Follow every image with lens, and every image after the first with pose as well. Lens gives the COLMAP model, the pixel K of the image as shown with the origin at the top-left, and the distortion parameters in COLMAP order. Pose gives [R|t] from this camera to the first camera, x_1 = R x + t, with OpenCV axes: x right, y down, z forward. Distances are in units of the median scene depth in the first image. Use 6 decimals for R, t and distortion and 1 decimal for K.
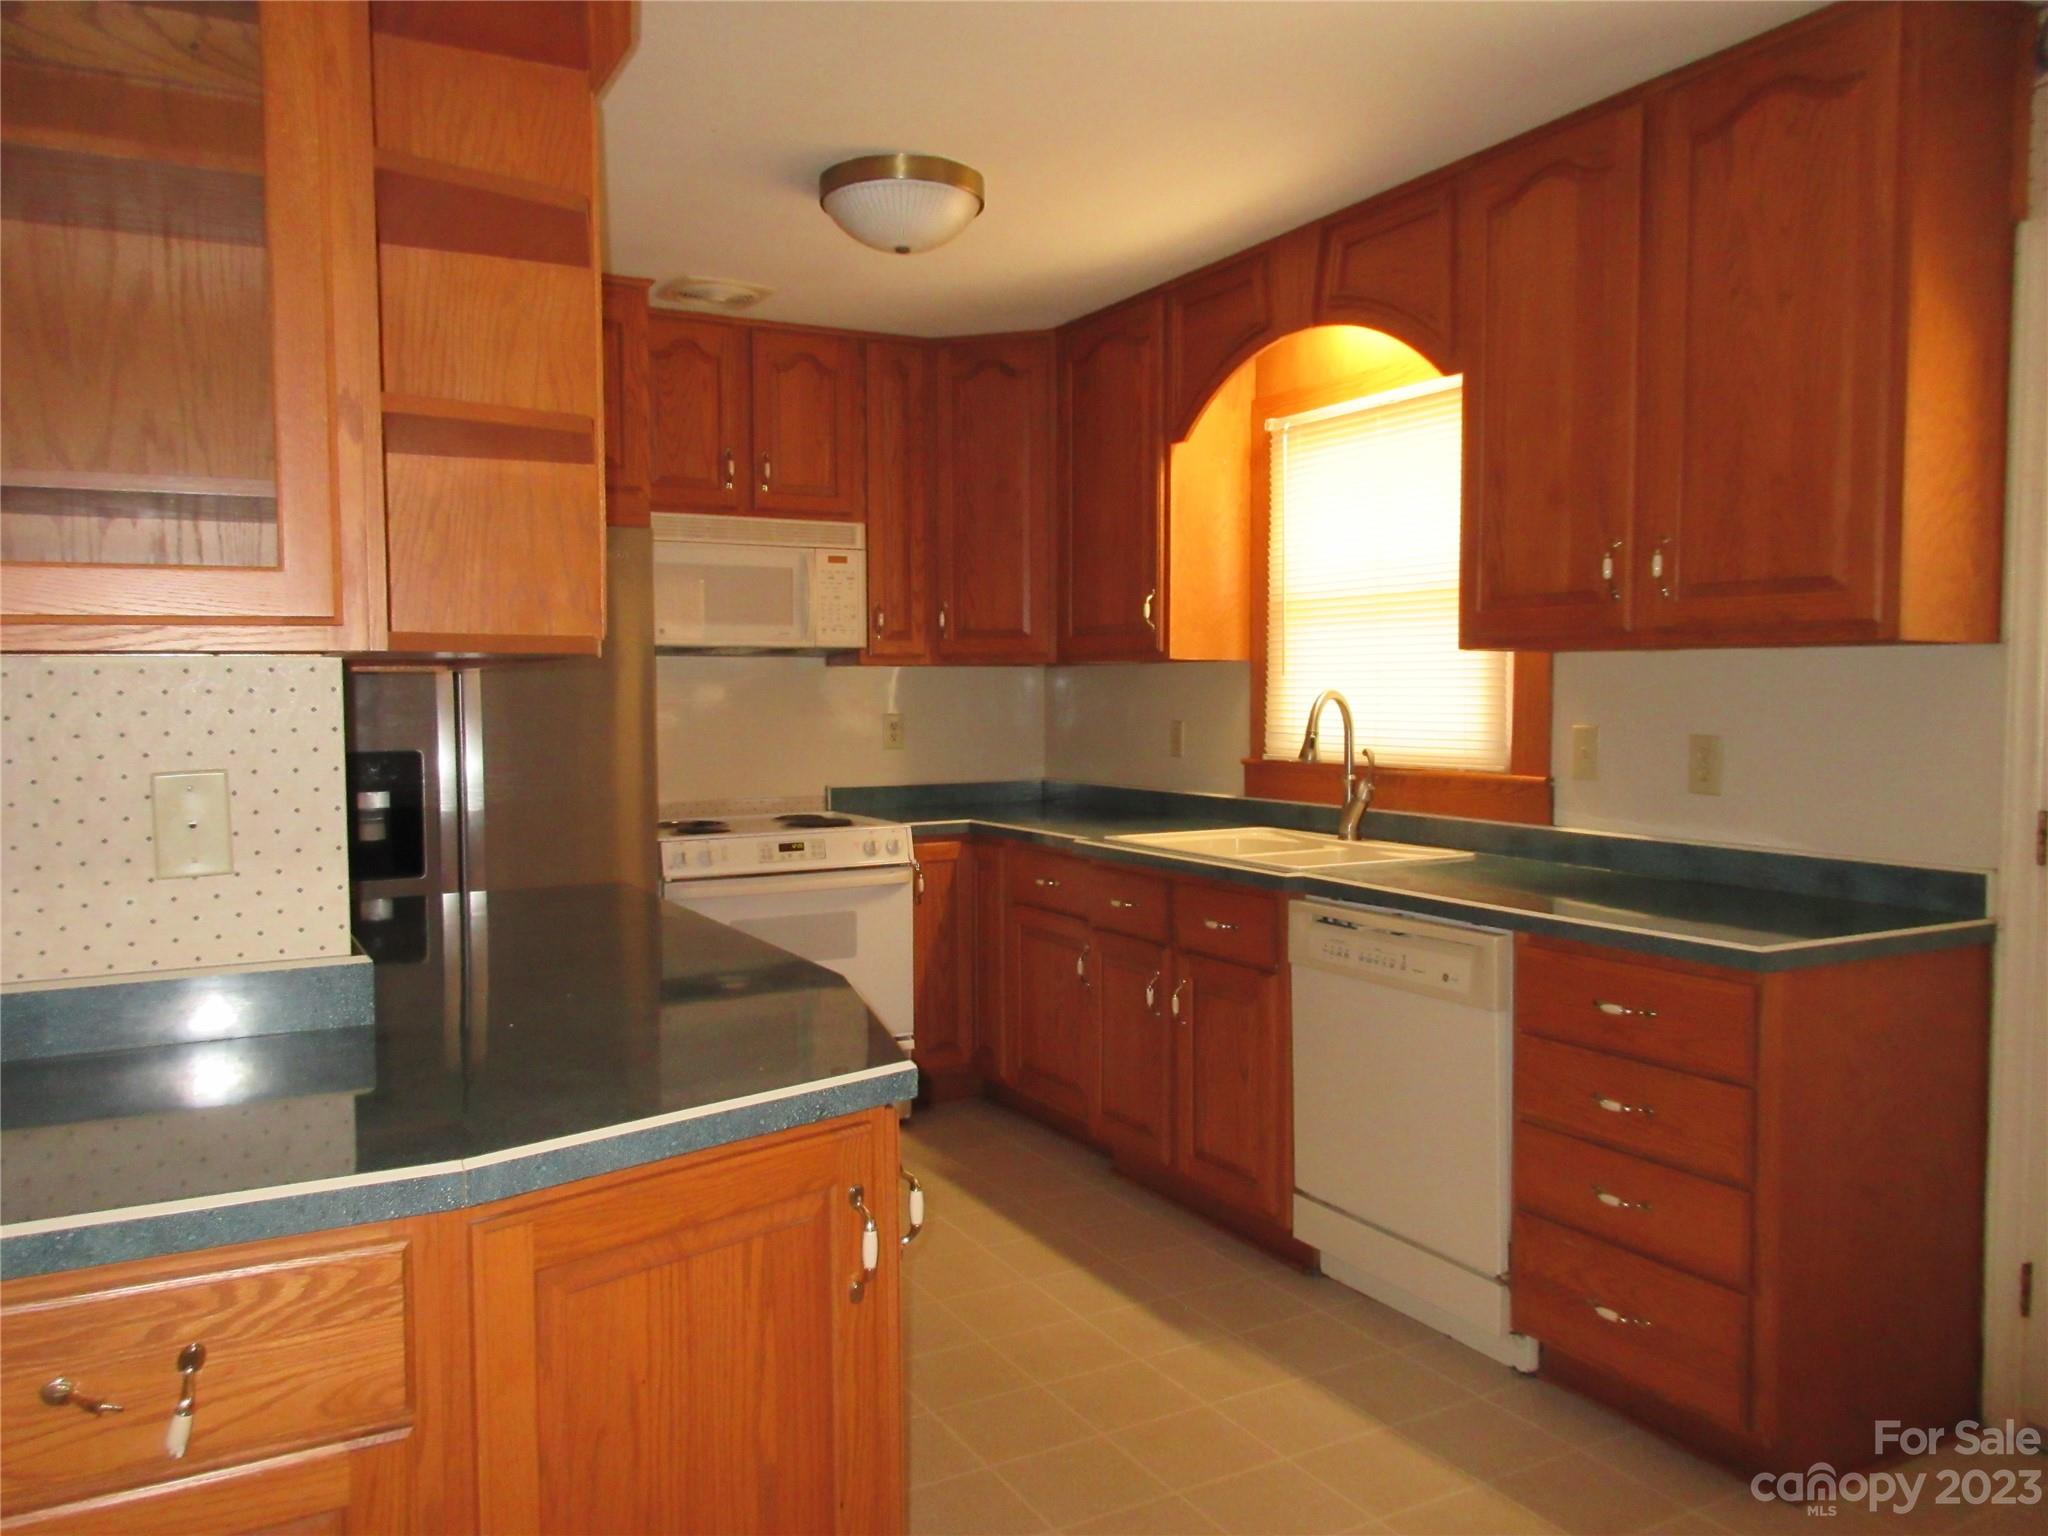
lens RADIAL K [[1532.6, 0, 1016.2], [0, 1532.6, 768.9], [0, 0, 1]] dist [0.005195, 0.001003]
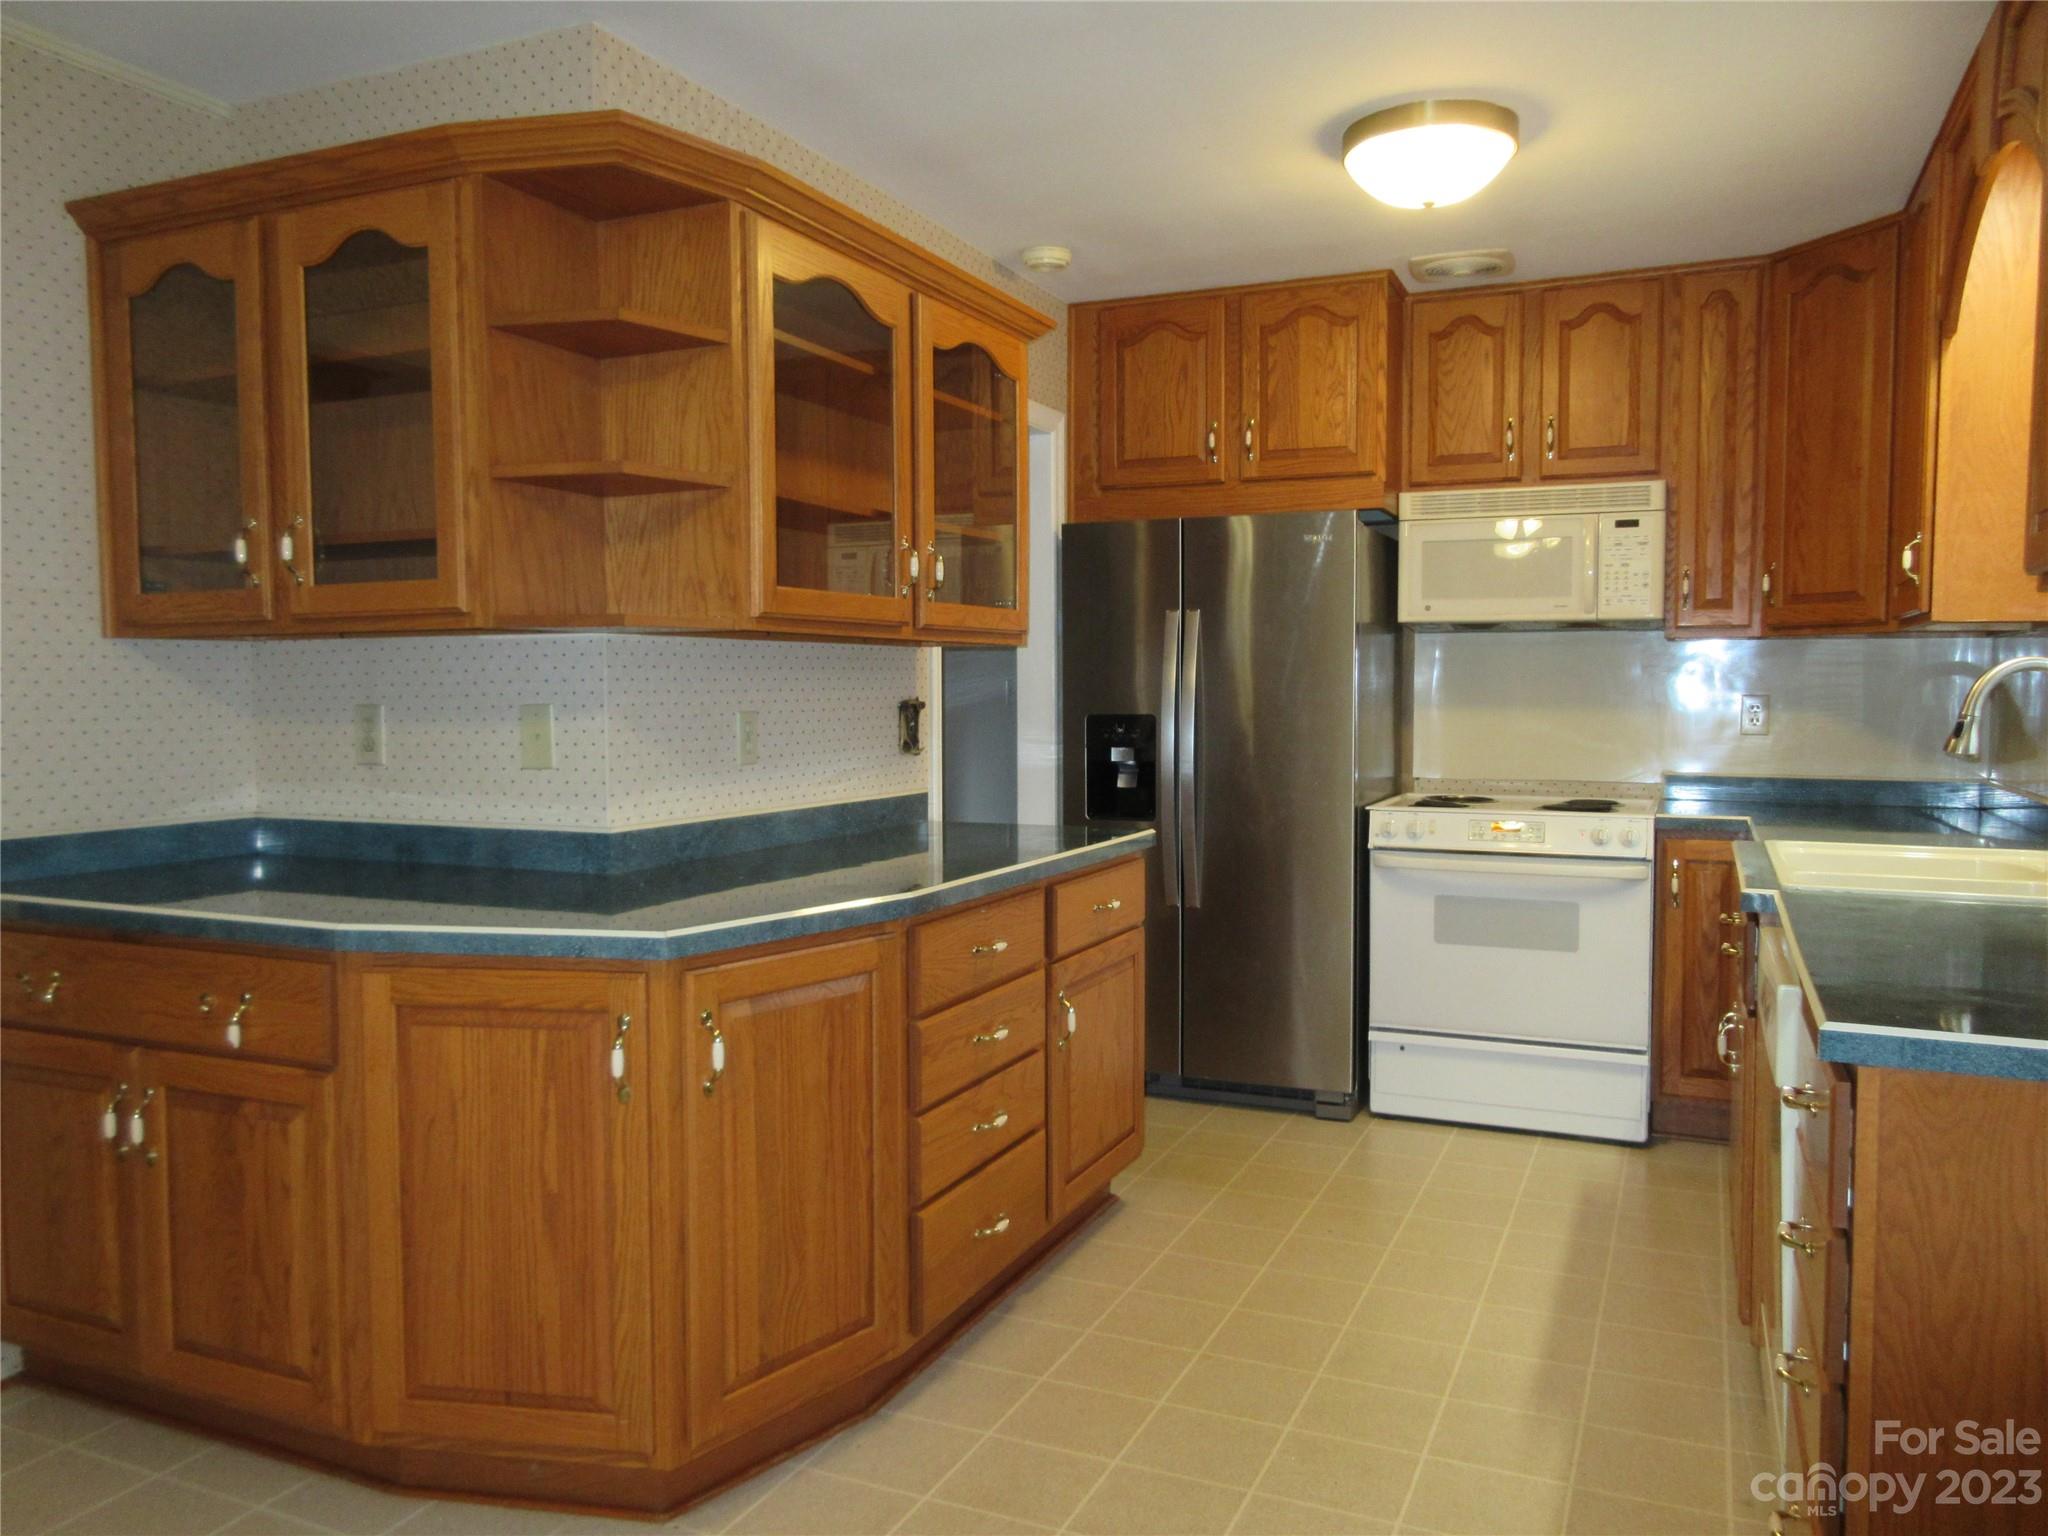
lens RADIAL K [[1532.6, 0, 1012.1], [0, 1532.6, 769.5], [0, 0, 1]] dist [0.005195, 0.001003]
pose [[0.600877, 0.049971, -0.797778, 0.407328], [-0.044230, 0.998593, 0.029236, -0.000120], [0.798117, 0.017718, 0.602242, 0.158491]]
